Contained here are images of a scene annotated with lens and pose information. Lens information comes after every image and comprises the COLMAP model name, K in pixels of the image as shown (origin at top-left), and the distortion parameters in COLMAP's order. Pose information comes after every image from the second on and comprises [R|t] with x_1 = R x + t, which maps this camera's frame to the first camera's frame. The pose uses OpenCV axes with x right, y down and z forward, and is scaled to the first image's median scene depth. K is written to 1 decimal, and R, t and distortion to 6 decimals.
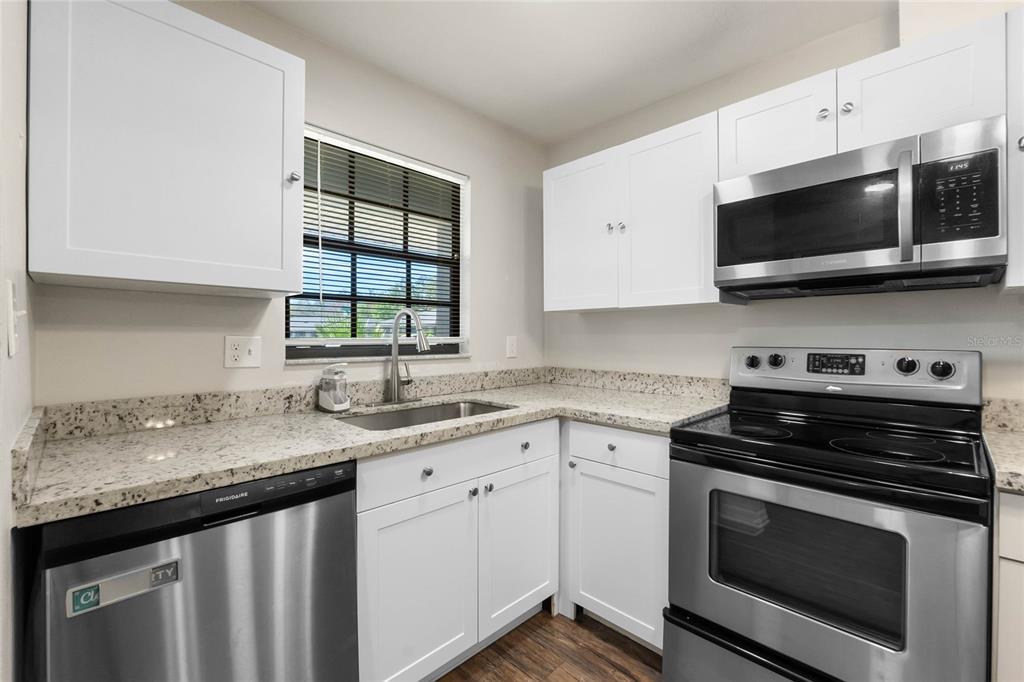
lens RADIAL K [[450.6, 0, 509.1], [0, 450.6, 337.0], [0, 0, 1]] dist [0.001123, 0.000058]
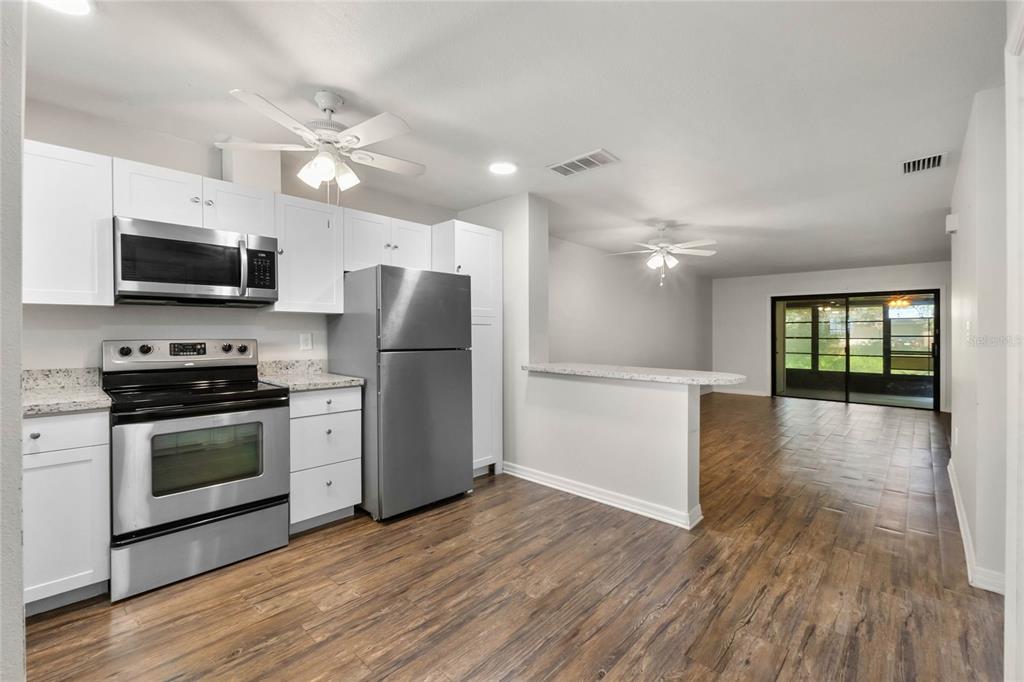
lens RADIAL K [[437.9, 0, 512.0], [0, 437.9, 341.0], [0, 0, 1]] dist [0.000679, -0.000035]
pose [[-0.039402, -0.019023, 0.999042, -0.837155], [0.001539, 0.999816, 0.019098, 0.001722], [-0.999222, 0.002290, -0.039365, -0.090694]]
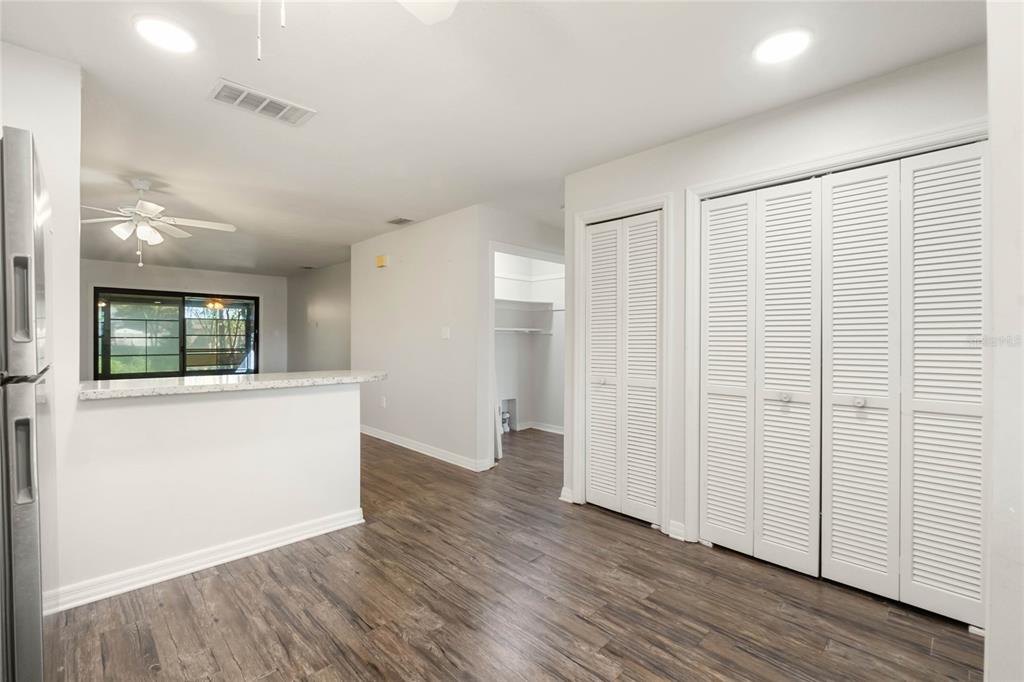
lens RADIAL K [[450.6, 0, 509.1], [0, 450.6, 337.0], [0, 0, 1]] dist [0.001123, 0.000058]
pose [[-0.999876, -0.010845, 0.011420, 0.140747], [-0.010804, 0.999935, 0.003638, 0.008426], [-0.011458, 0.003514, -0.999928, 0.882487]]
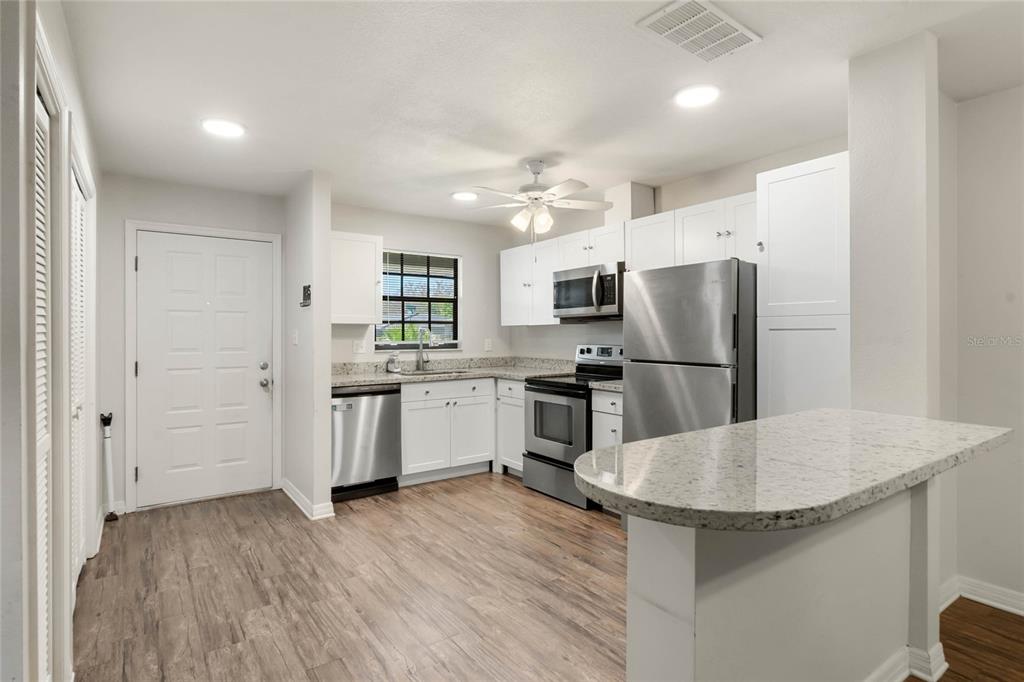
lens RADIAL K [[534.5, 0, 512.0], [0, 534.5, 341.0], [0, 0, 1]] dist [0.002884, -0.000151]
pose [[0.985924, -0.004099, -0.167145, 0.673502], [0.005653, 0.999945, 0.008822, -0.019713], [0.167100, -0.009642, 0.985893, -1.620297]]
